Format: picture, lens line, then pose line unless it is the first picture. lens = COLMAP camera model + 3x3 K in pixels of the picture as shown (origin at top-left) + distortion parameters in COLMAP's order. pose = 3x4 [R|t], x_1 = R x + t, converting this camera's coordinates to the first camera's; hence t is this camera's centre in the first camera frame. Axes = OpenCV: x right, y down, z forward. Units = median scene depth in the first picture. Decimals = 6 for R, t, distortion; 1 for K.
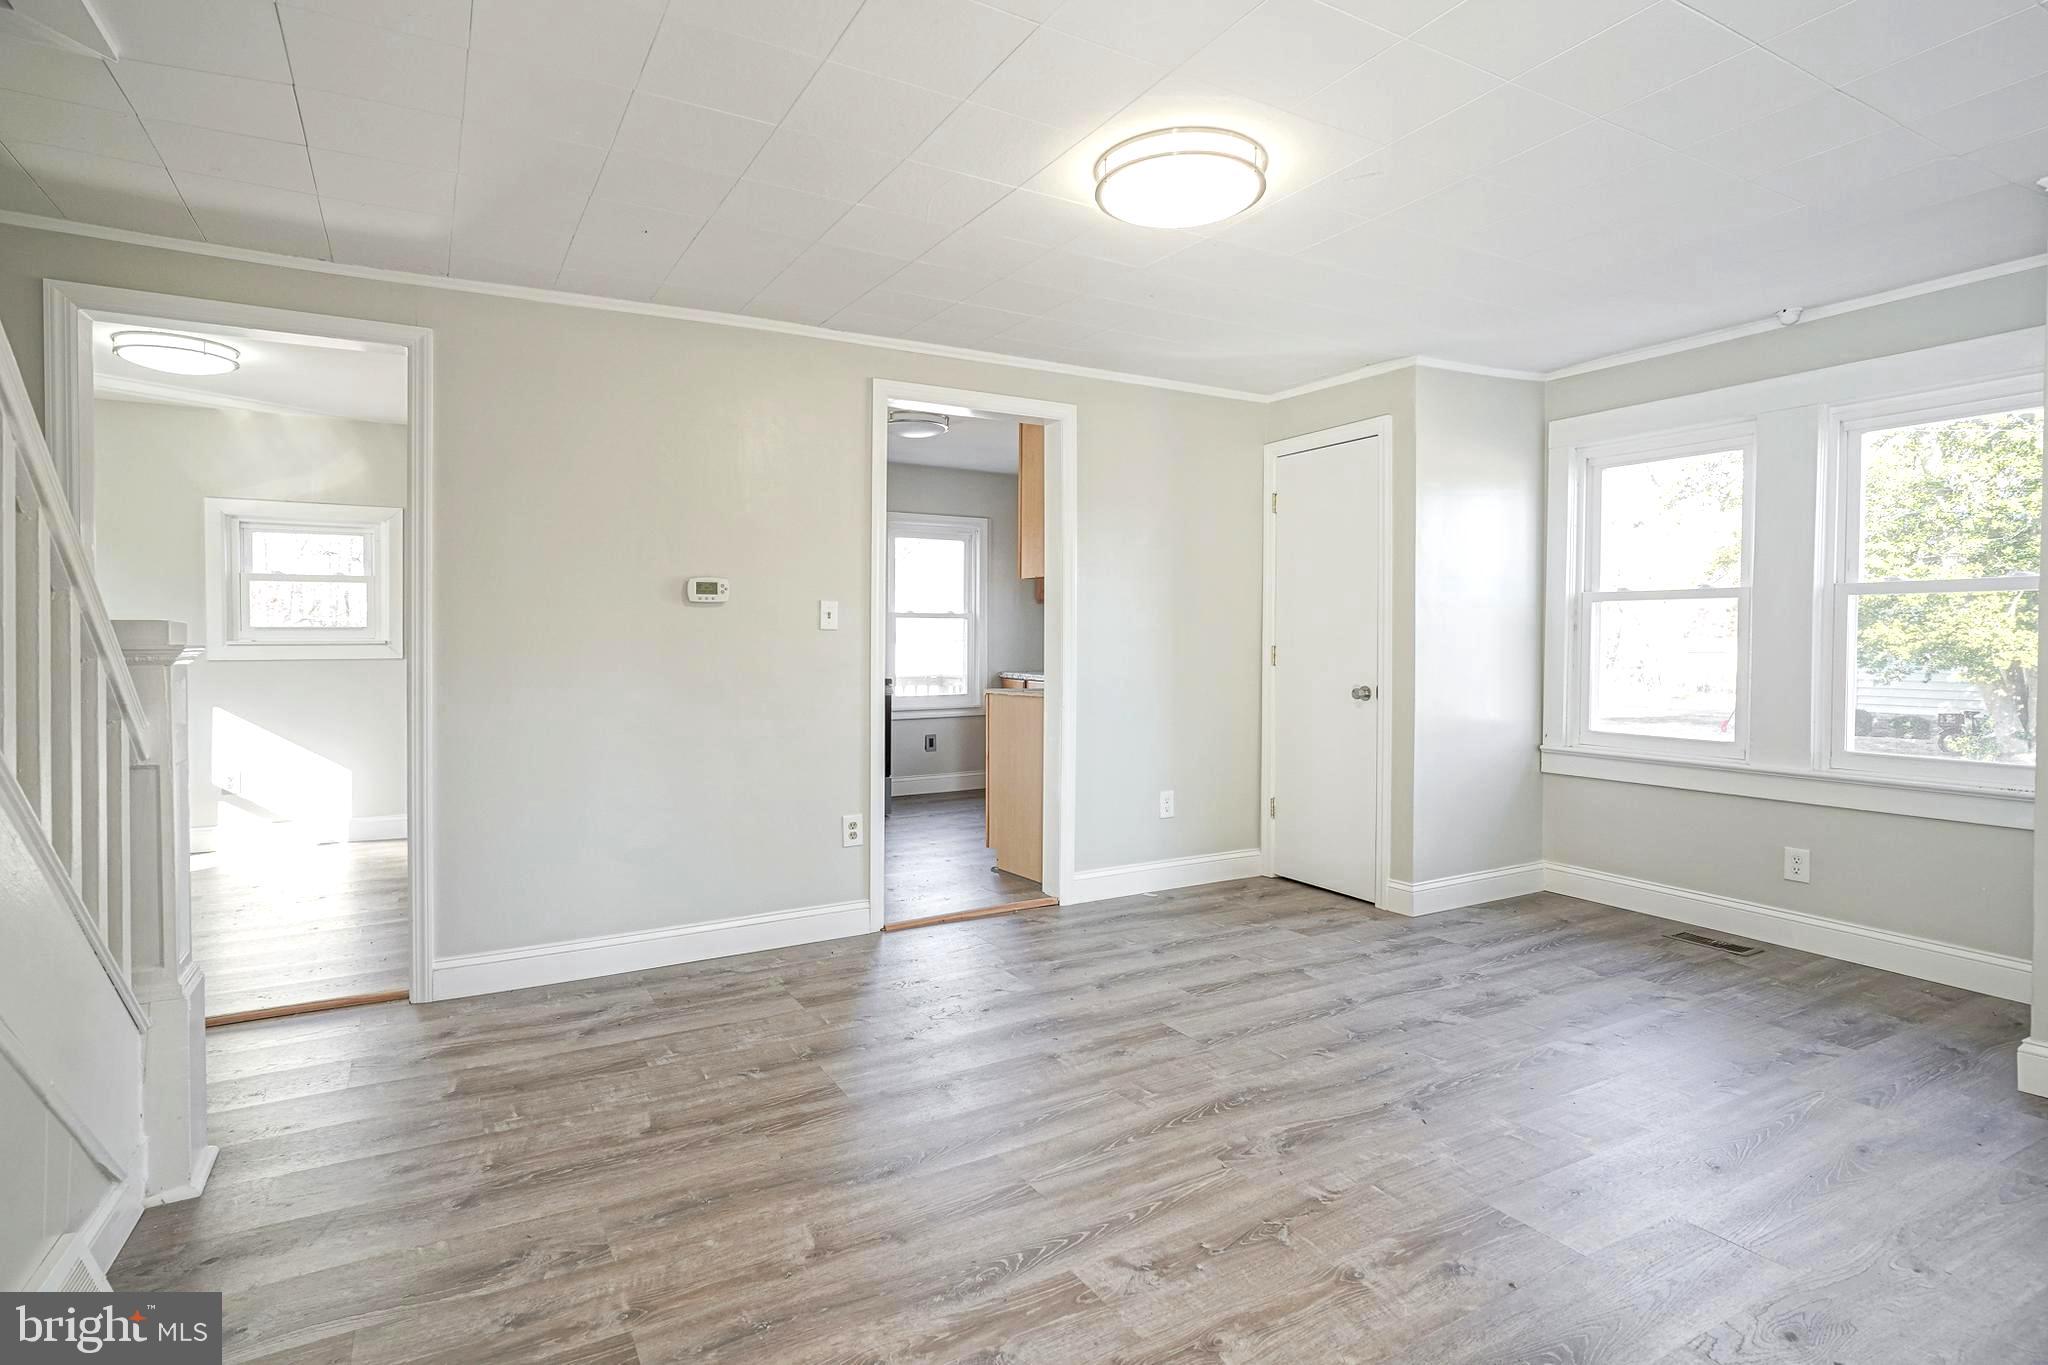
lens RADIAL K [[1016.1, 0, 931.2], [0, 1016.1, 654.4], [0, 0, 1]] dist [-0.008726, 0.003048]
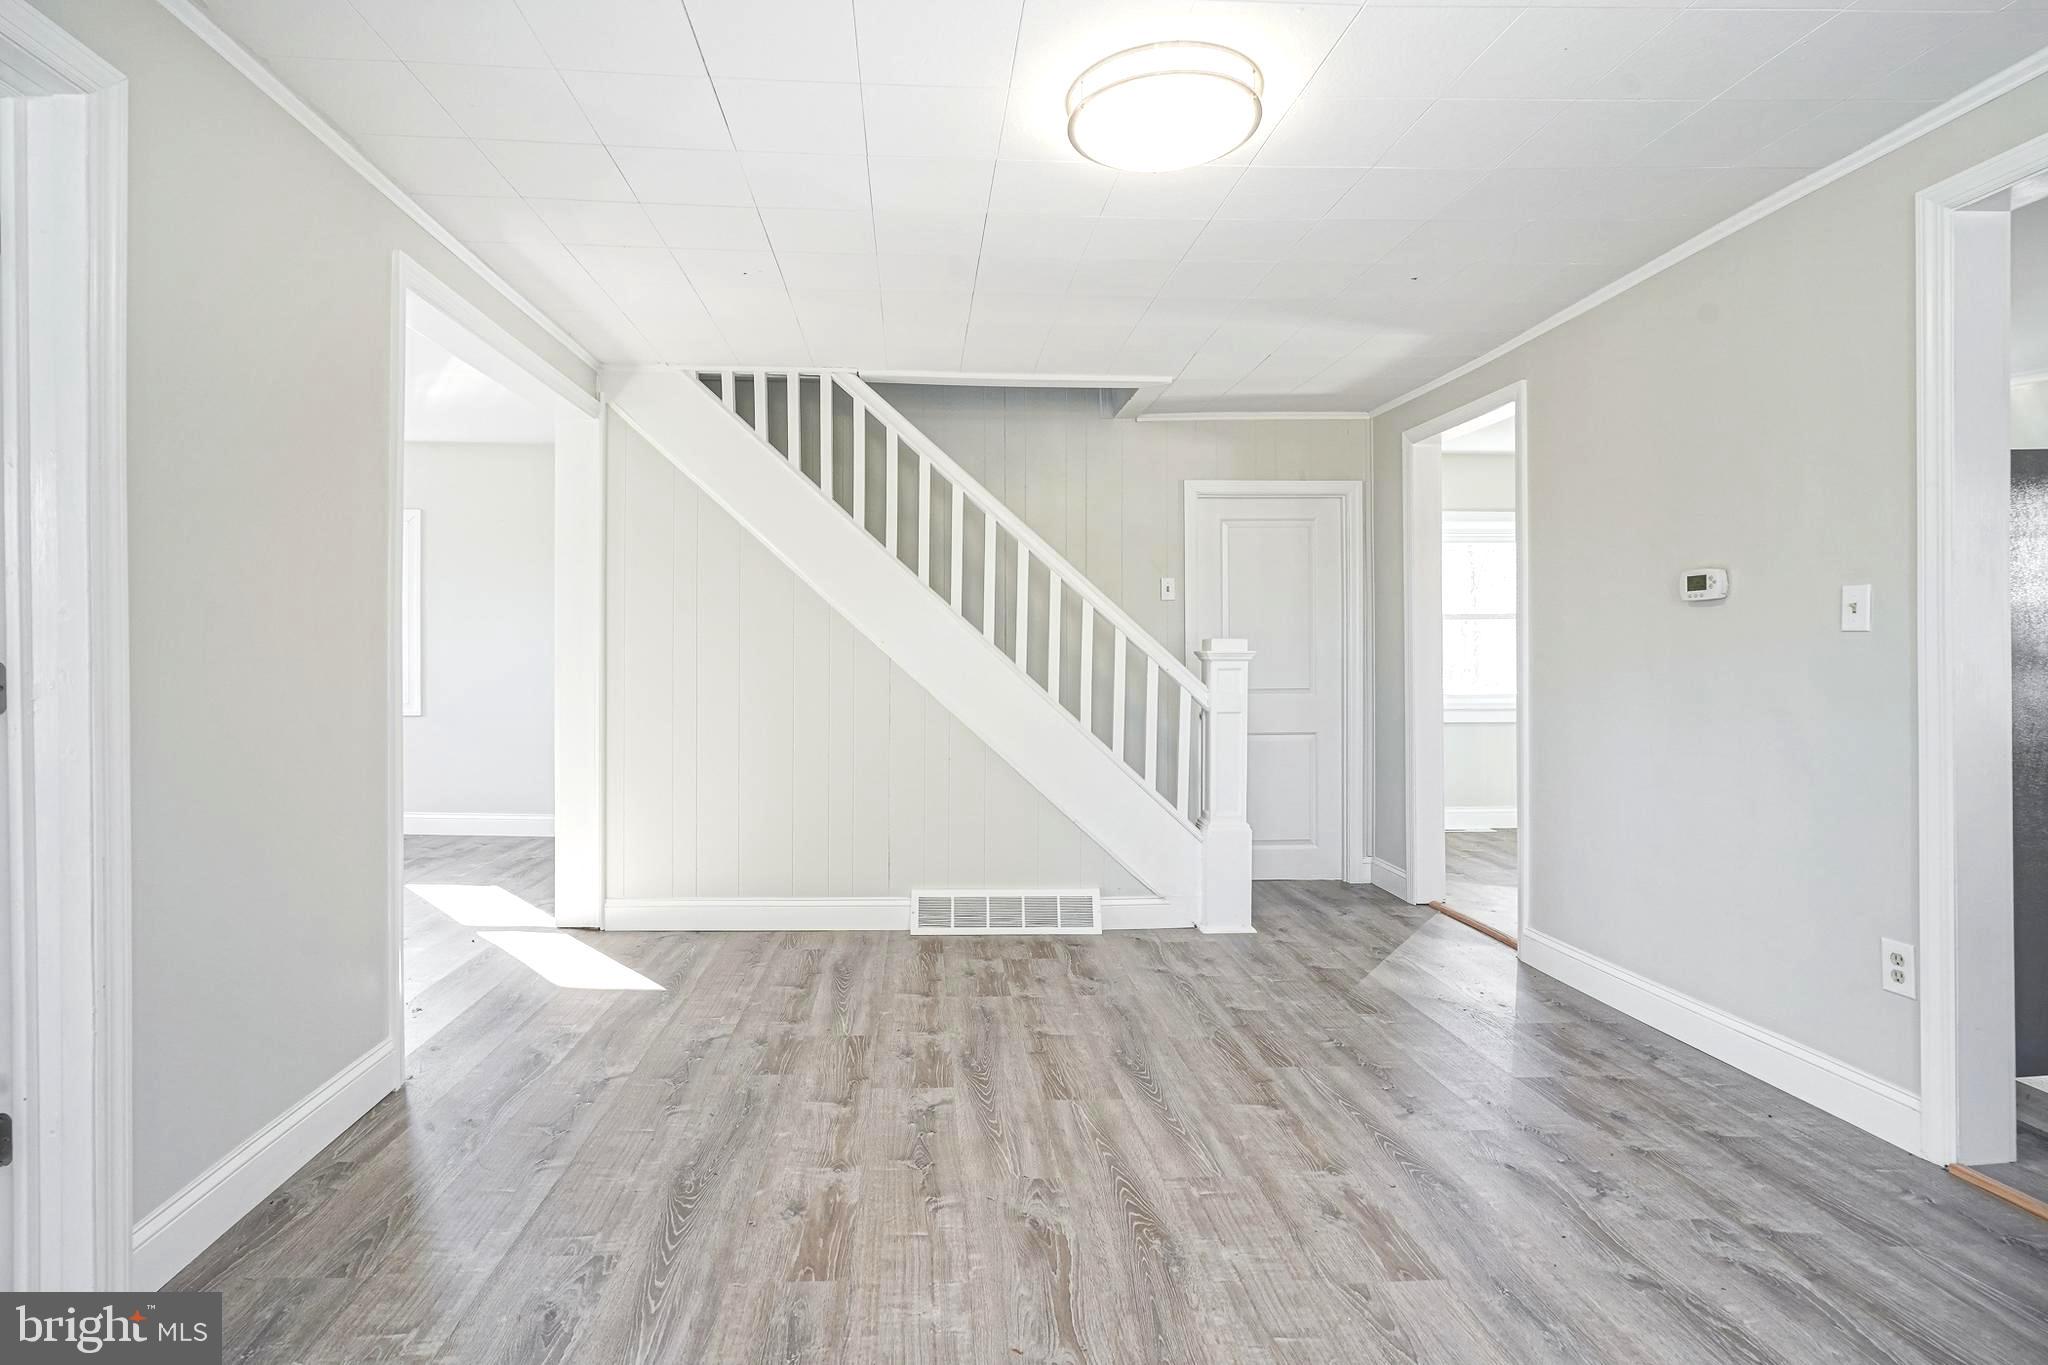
lens RADIAL K [[1016.1, 0, 1013.3], [0, 1016.1, 664.5], [0, 0, 1]] dist [-0.008726, 0.003048]
pose [[-0.364785, 0.013364, -0.930996, 1.041478], [-0.011560, 0.999755, 0.018881, -0.014694], [0.931020, 0.017650, -0.364541, 1.153051]]
